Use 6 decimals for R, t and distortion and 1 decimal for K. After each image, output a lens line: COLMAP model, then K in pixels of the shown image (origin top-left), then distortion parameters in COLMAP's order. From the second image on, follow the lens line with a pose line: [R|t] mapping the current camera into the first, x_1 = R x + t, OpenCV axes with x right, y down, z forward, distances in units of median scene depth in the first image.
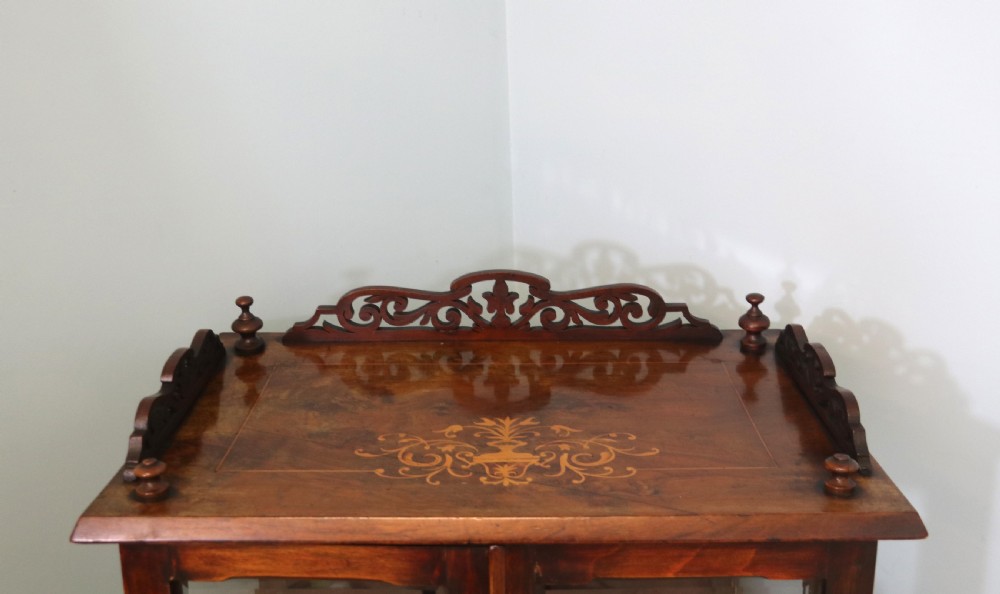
lens RADIAL K [[1078.8, 0, 483.6], [0, 1078.8, 214.4], [0, 0, 1]] dist [-0.070260, 0.000000]
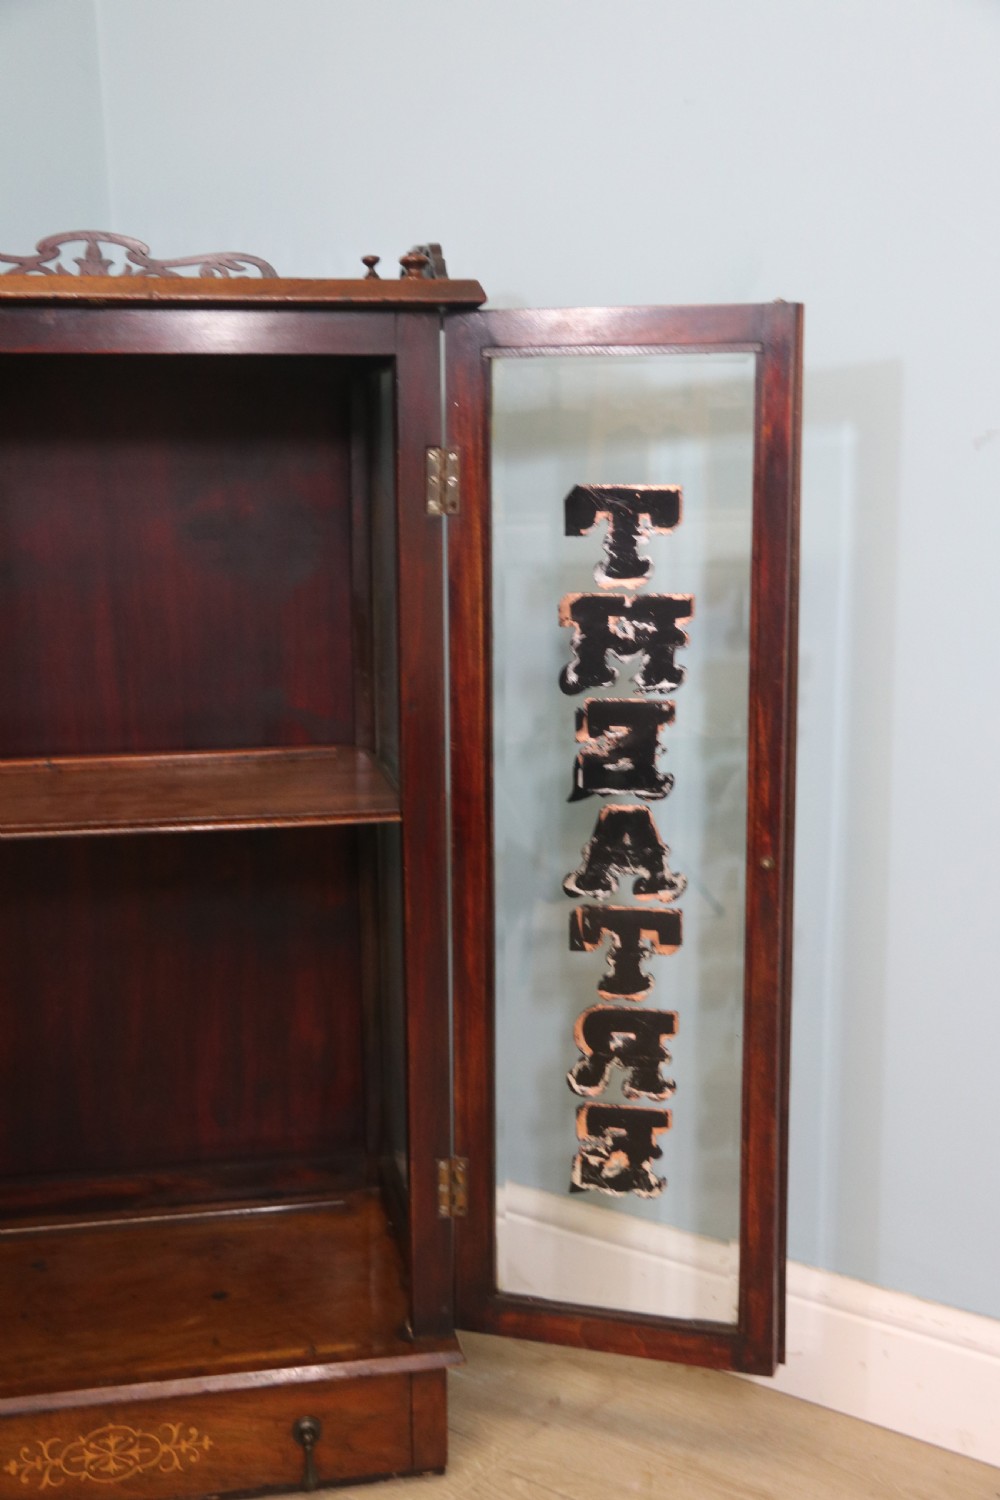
lens RADIAL K [[1818.2, 0, 514.0], [0, 1818.2, 755.0], [0, 0, 1]] dist [0.044655, 0.000000]
pose [[0.977395, -0.023216, 0.210145, 0.033720], [0.039915, 0.996341, -0.075579, 0.736292], [-0.207621, 0.082258, 0.974745, -0.635318]]
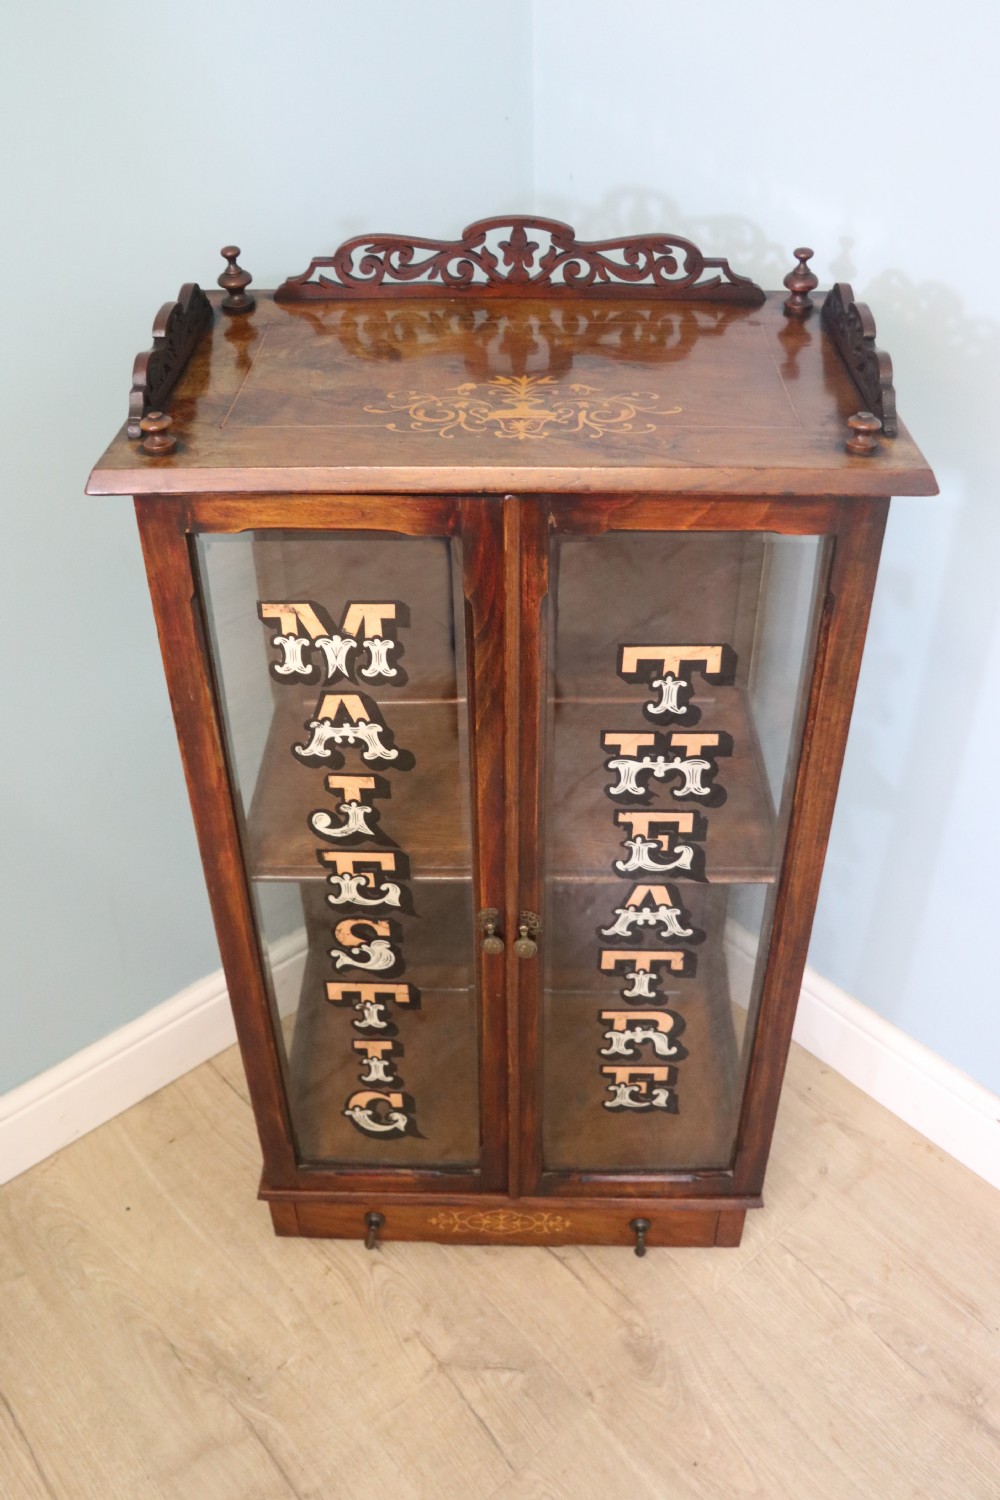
lens RADIAL K [[1359.4, 0, 494.1], [0, 1359.4, 756.2], [0, 0, 1]] dist [-0.142566, 0.137616]
pose [[0.999969, 0.007806, 0.001420, -0.003134], [-0.007712, 0.914123, 0.405364, 0.016983], [0.001866, -0.405363, 0.914154, -0.207311]]
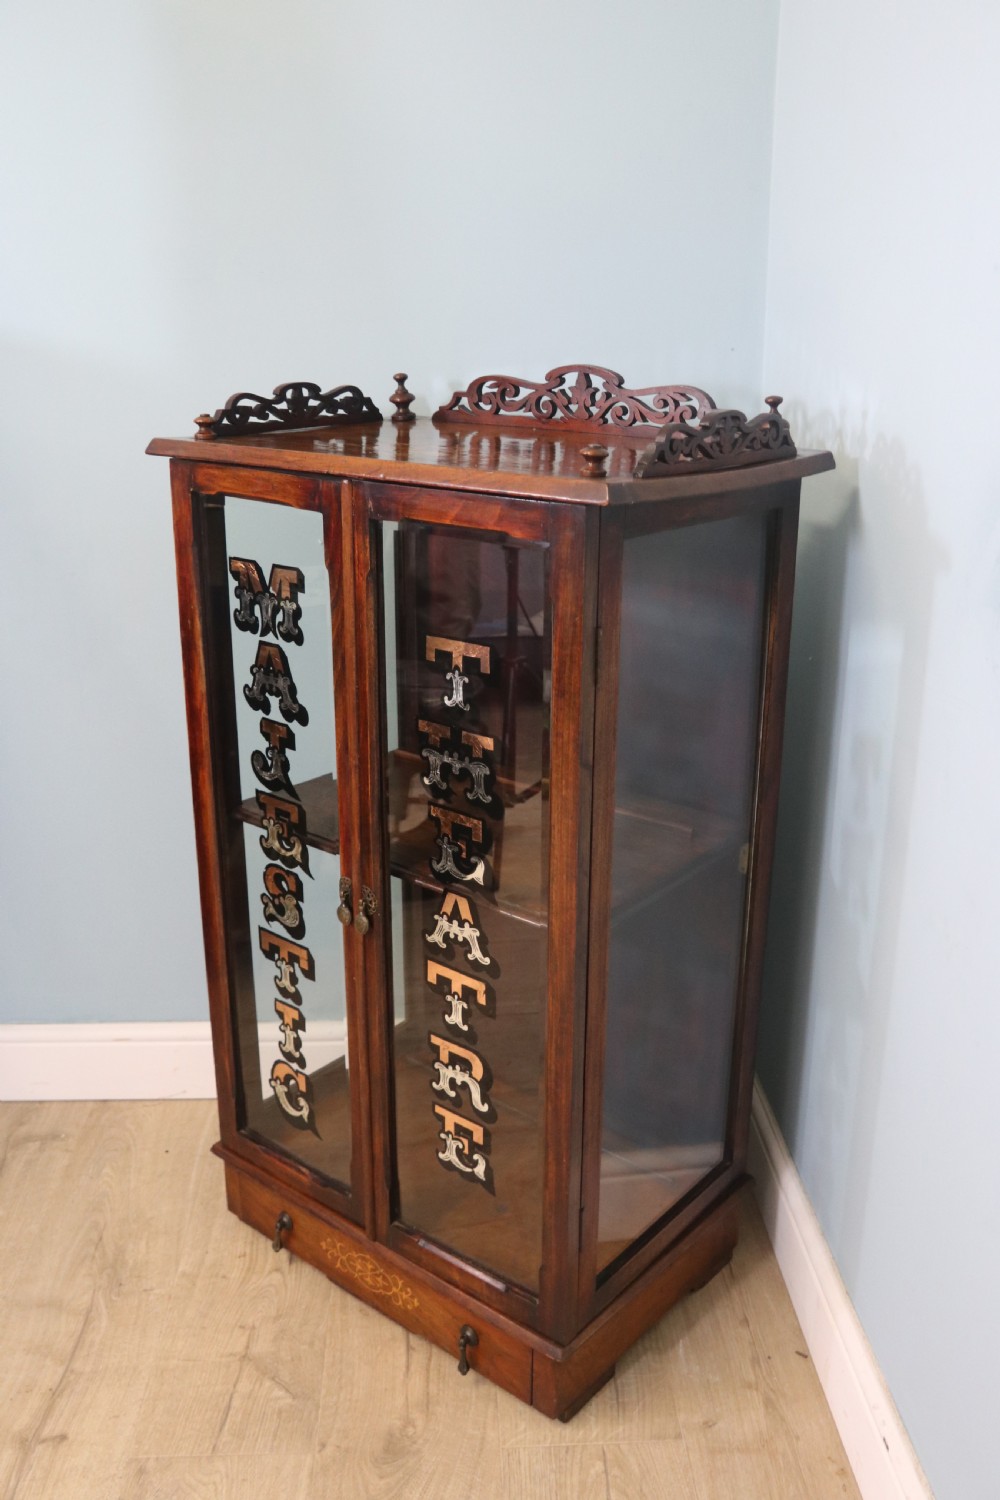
lens RADIAL K [[1359.4, 0, 484.2], [0, 1359.4, 742.2], [0, 0, 1]] dist [-0.142566, 0.137616]
pose [[0.776265, 0.217175, -0.591817, 0.979694], [-0.168174, 0.976105, 0.137608, 0.302644], [0.607561, -0.007292, 0.794240, -0.173757]]
